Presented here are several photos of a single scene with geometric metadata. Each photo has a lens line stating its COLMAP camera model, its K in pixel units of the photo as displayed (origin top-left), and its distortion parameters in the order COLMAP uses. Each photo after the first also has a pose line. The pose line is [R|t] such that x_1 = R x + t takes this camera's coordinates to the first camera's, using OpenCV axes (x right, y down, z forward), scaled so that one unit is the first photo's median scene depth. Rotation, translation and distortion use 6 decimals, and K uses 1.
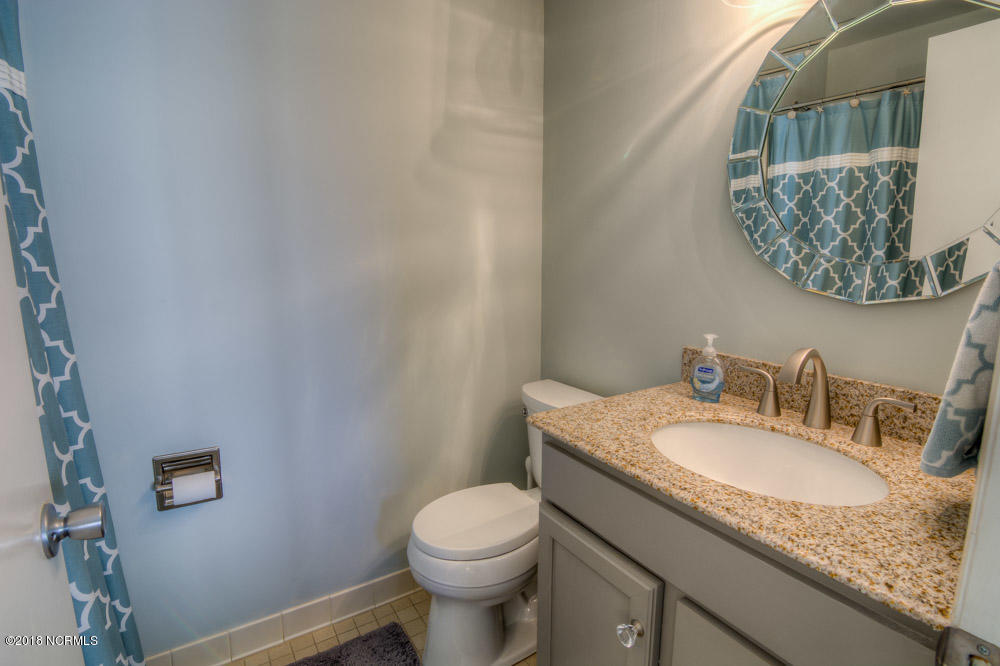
lens RADIAL K [[504.5, 0, 482.6], [0, 504.5, 338.0], [0, 0, 1]] dist [-0.032679, -0.001479]
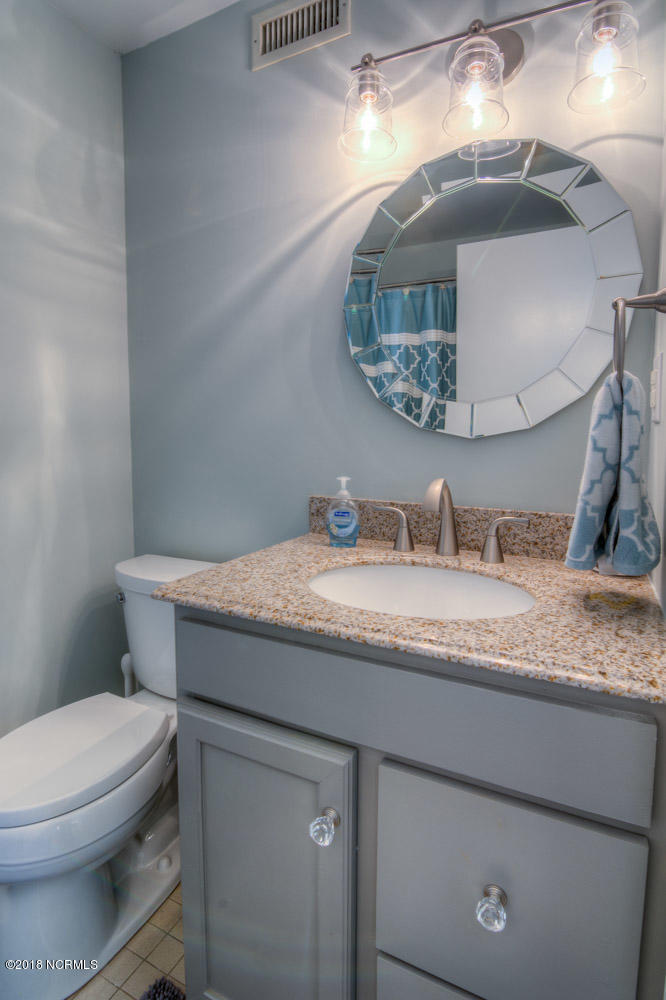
lens RADIAL K [[500.8, 0, 333.1], [0, 500.8, 482.9], [0, 0, 1]] dist [-0.016056, -0.000972]
pose [[0.832239, -0.029950, 0.553607, -0.106585], [0.080570, 0.994473, -0.067321, 0.071881], [-0.548531, 0.100632, 0.830053, 0.214537]]
